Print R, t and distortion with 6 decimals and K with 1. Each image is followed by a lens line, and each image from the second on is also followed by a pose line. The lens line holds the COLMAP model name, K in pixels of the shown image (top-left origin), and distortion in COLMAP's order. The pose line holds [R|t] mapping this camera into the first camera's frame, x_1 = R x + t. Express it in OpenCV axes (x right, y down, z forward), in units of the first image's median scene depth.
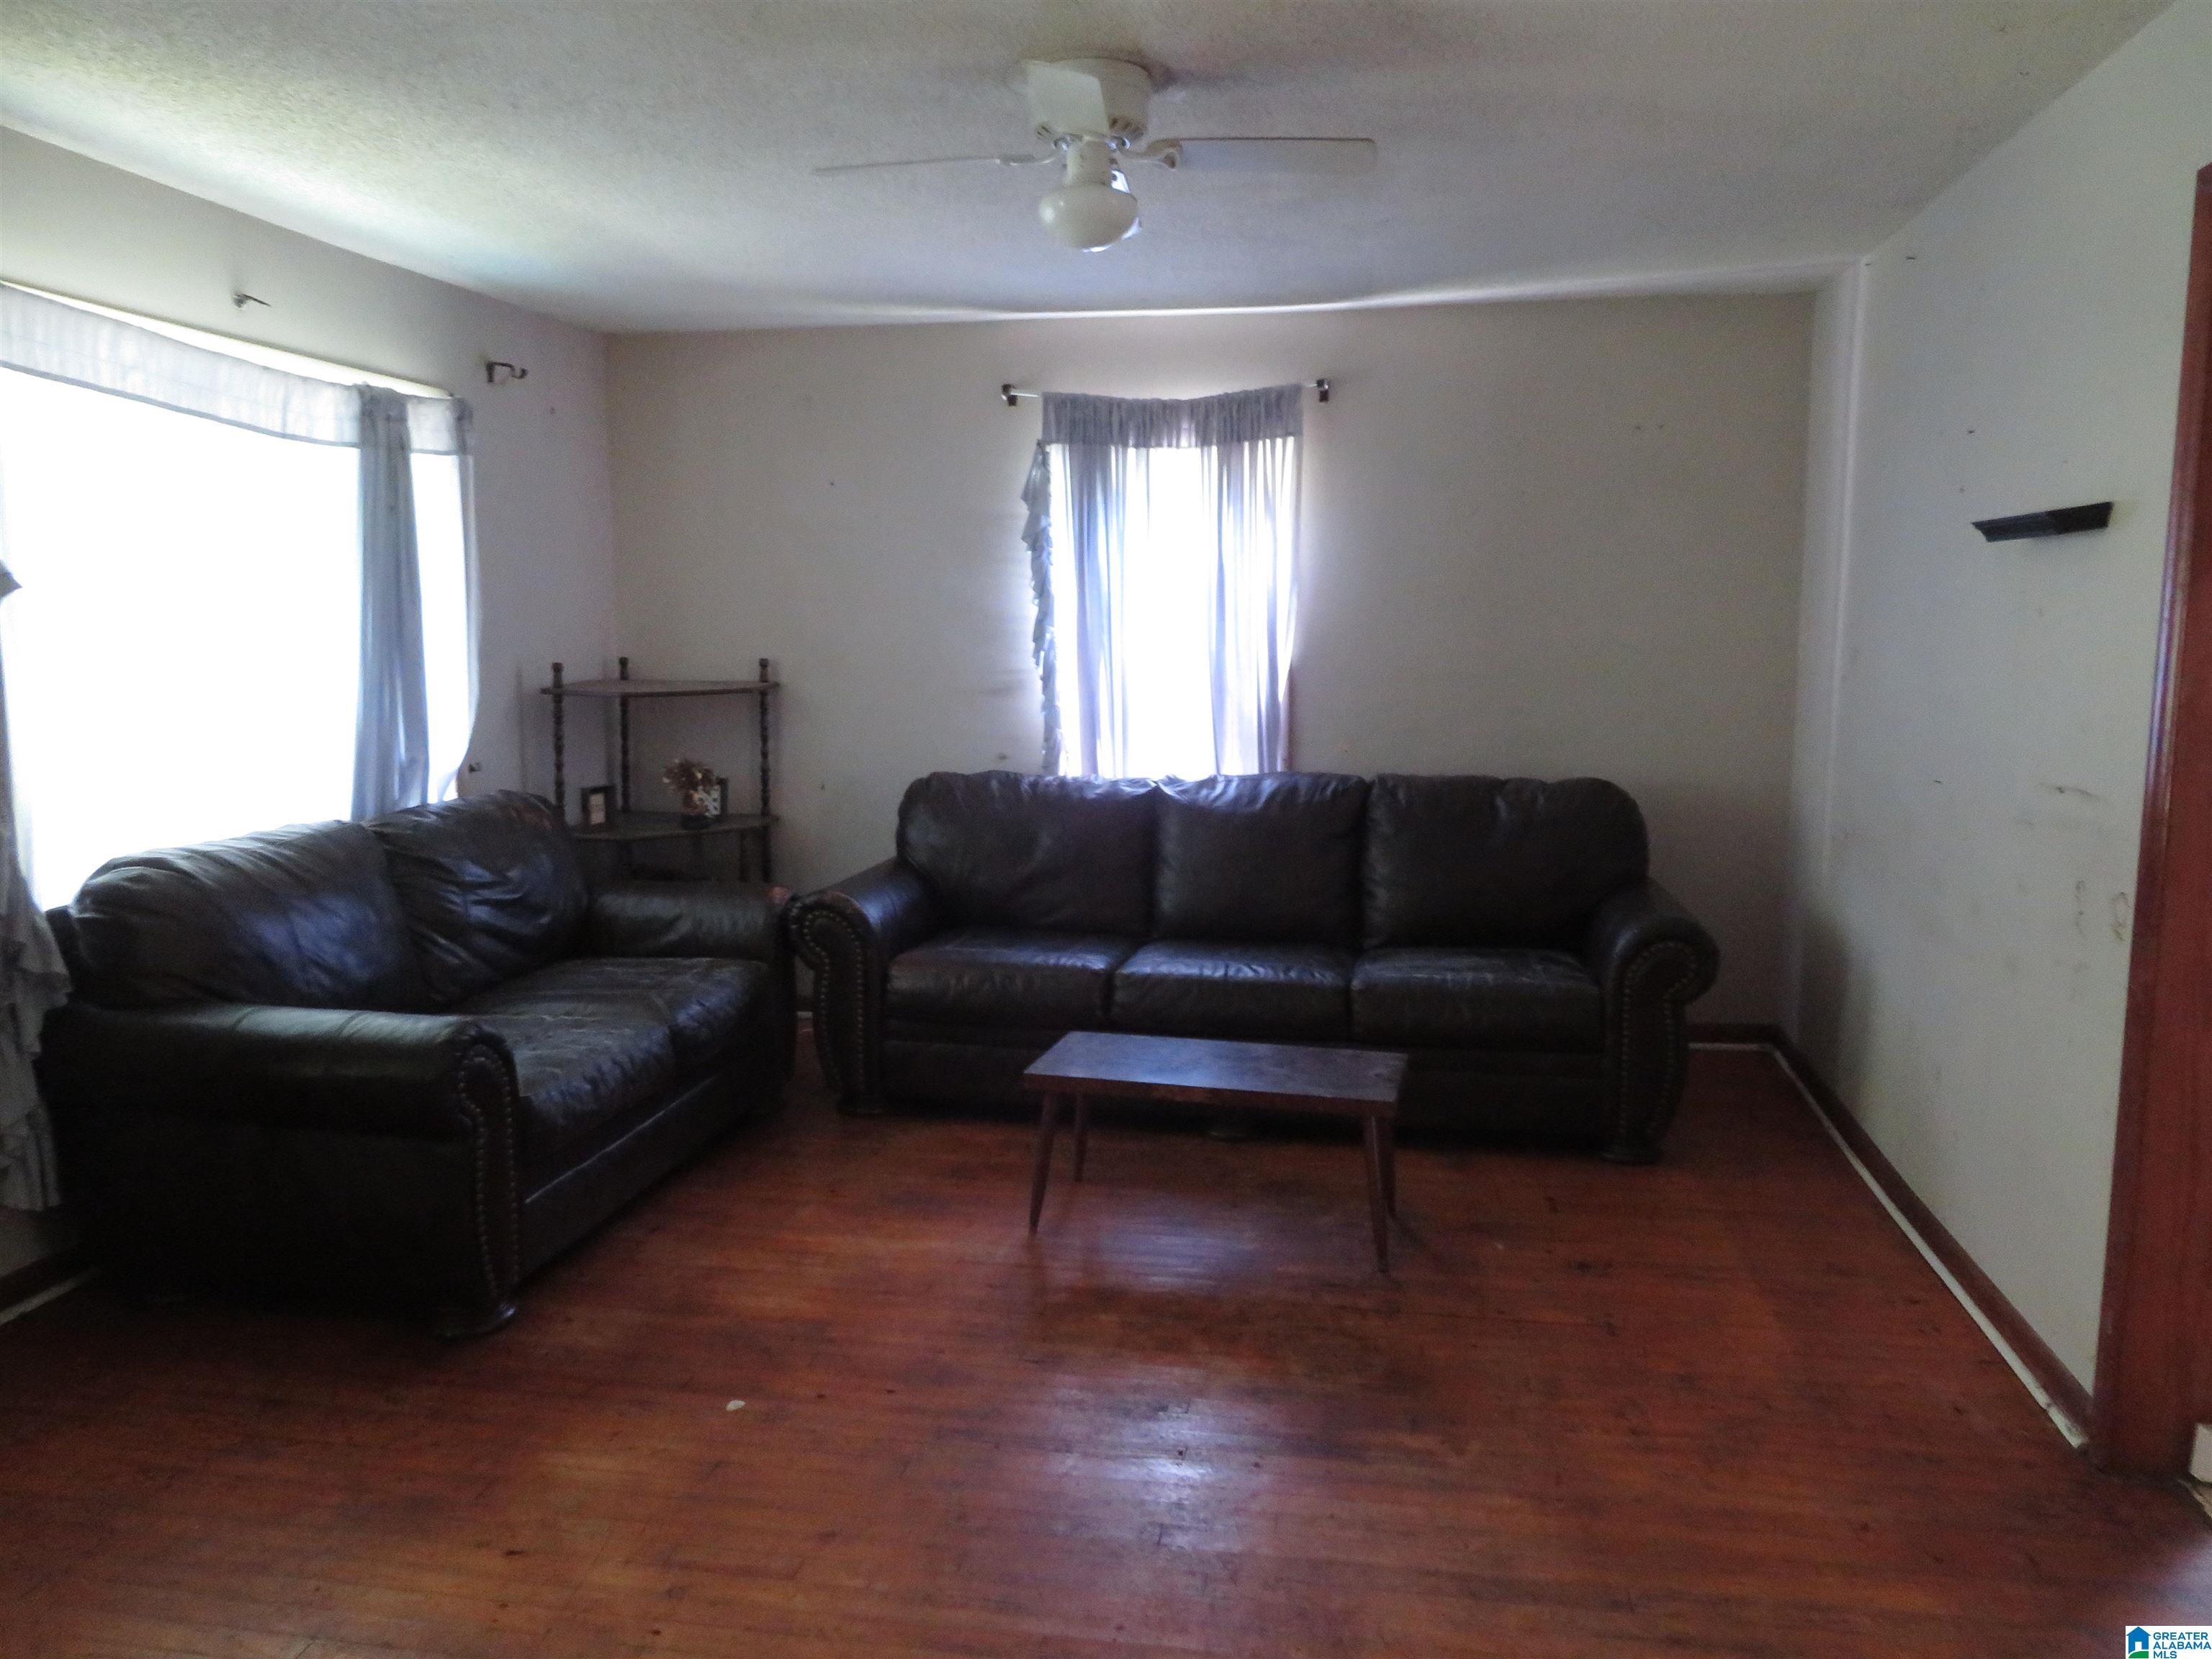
lens RADIAL K [[1578.8, 0, 1108.7], [0, 1578.8, 838.4], [0, 0, 1]] dist [-0.013687, 0.012849]
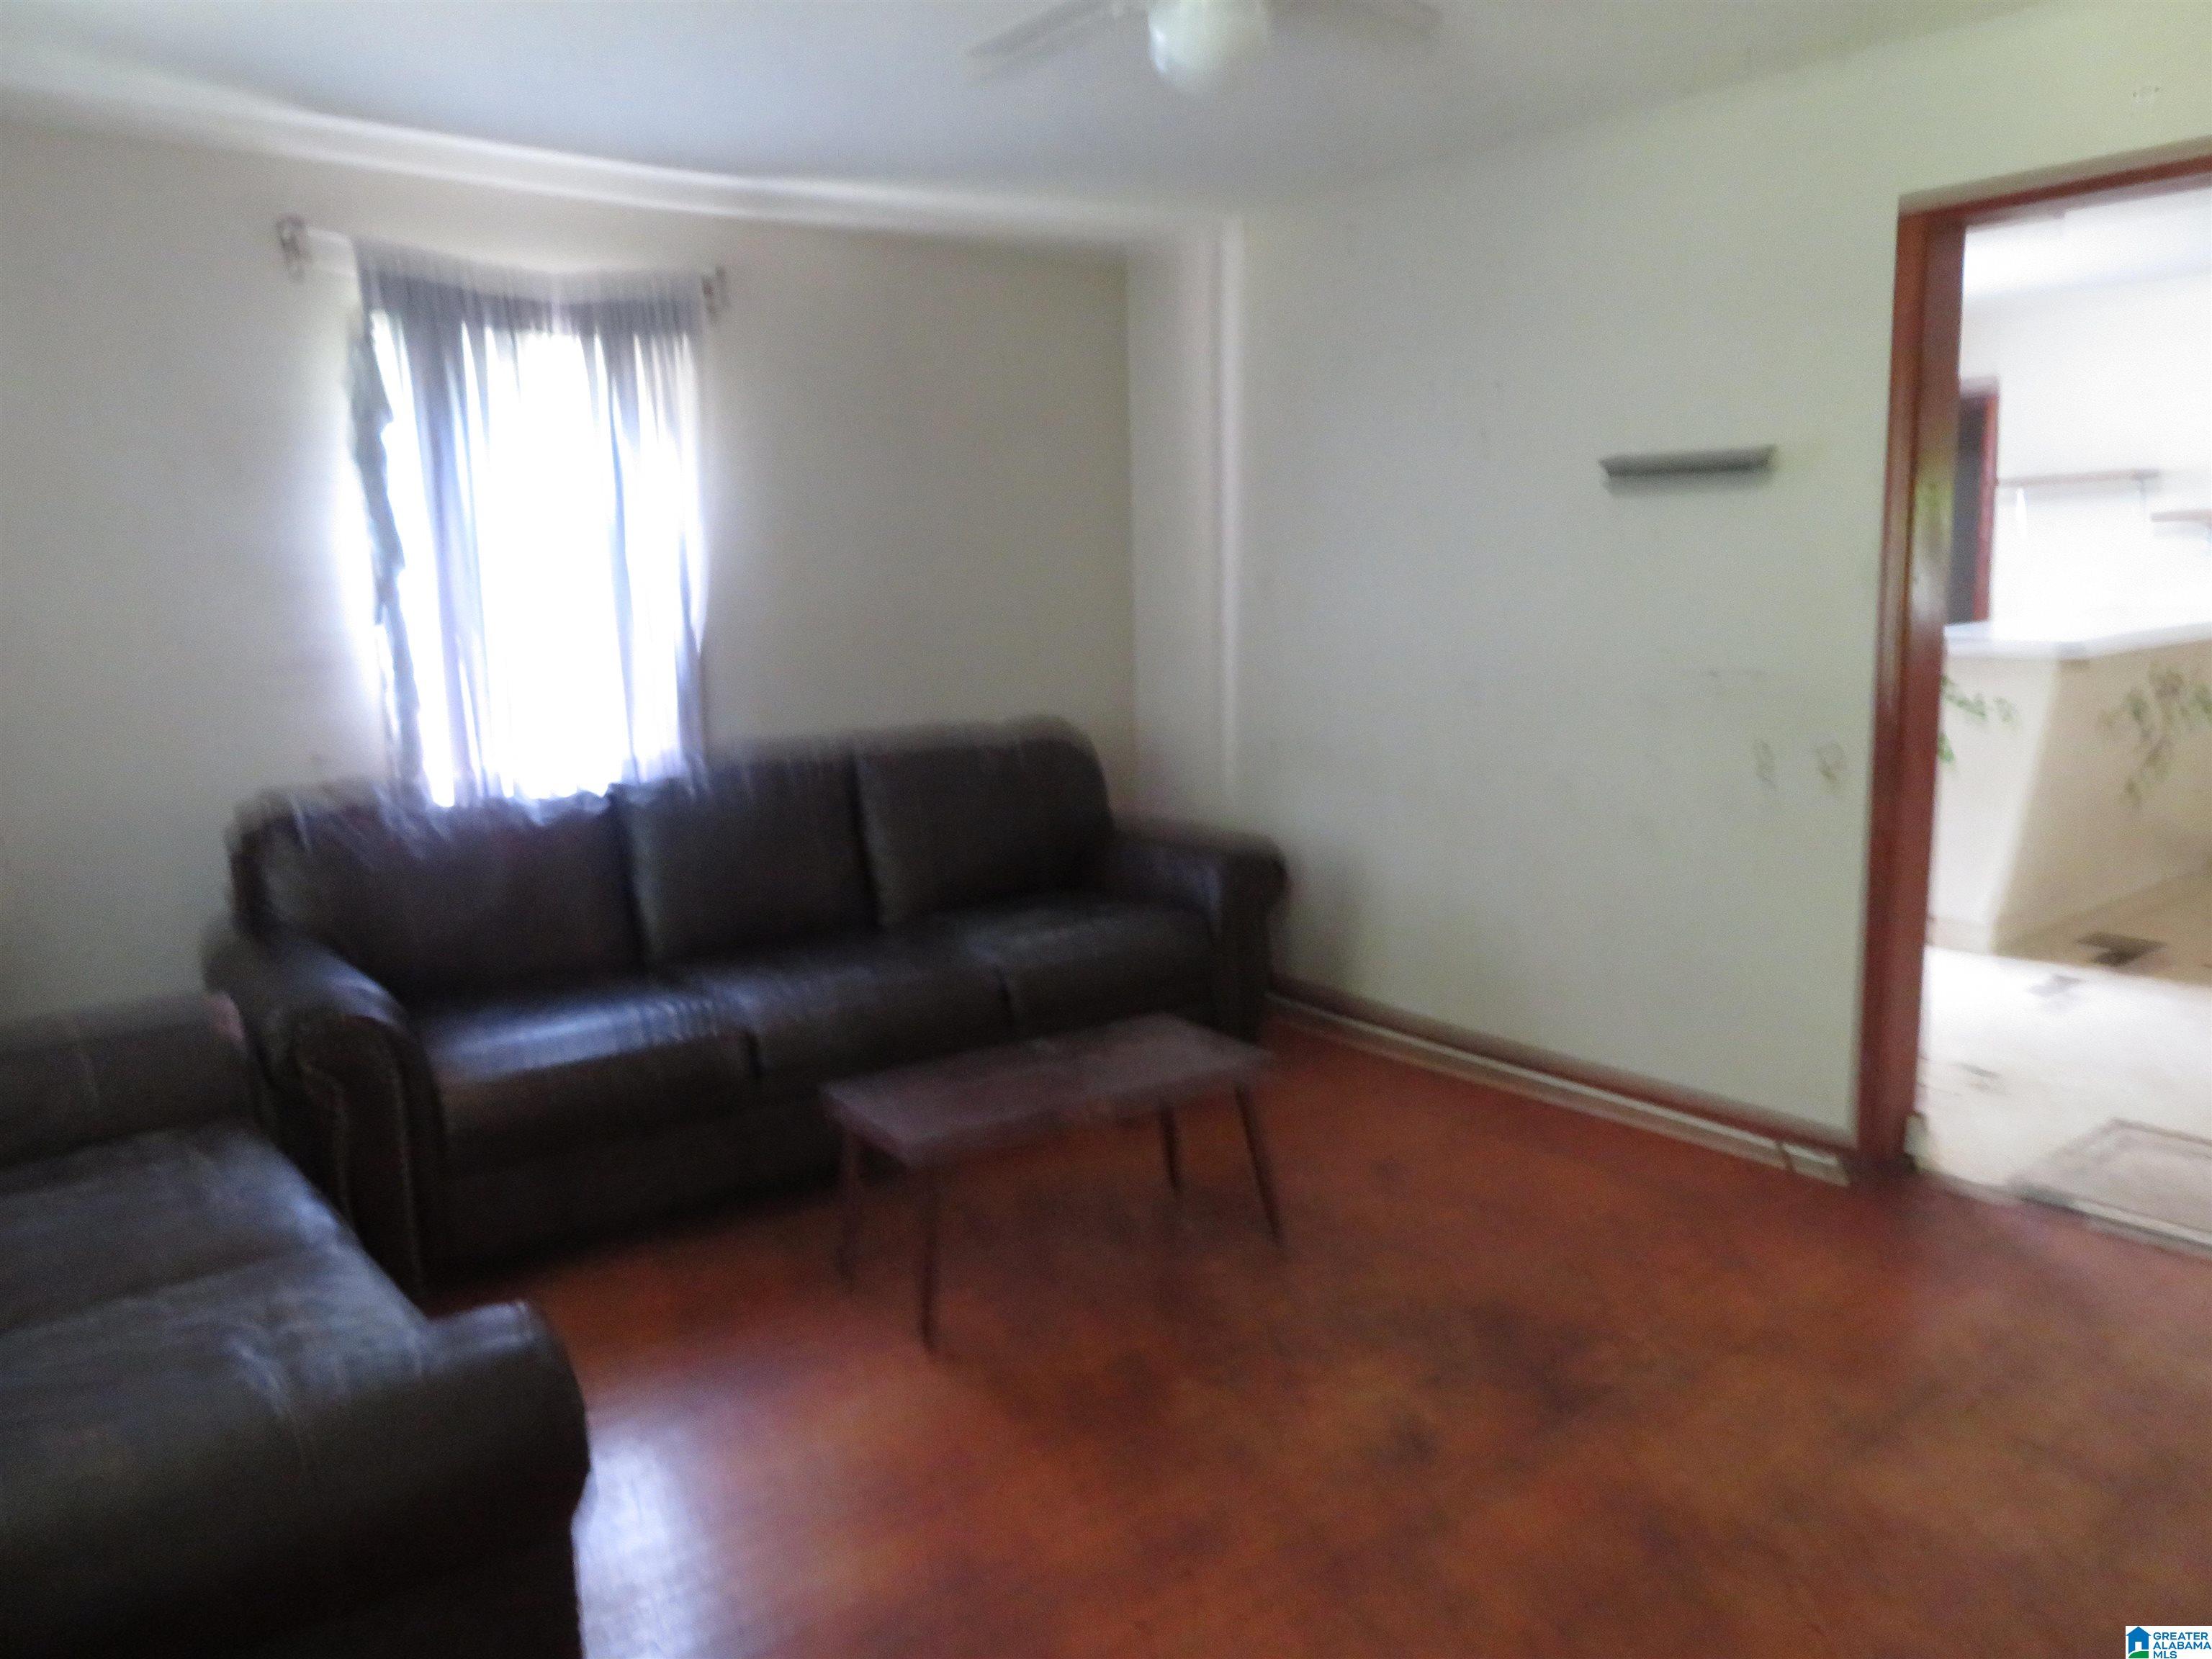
lens RADIAL K [[1578.8, 0, 1152.4], [0, 1578.8, 844.7], [0, 0, 1]] dist [-0.013687, 0.012849]
pose [[0.639704, -0.133166, 0.756997, -0.375370], [0.122660, 0.989942, 0.070490, -0.024948], [-0.758771, 0.047761, 0.649605, 0.298625]]
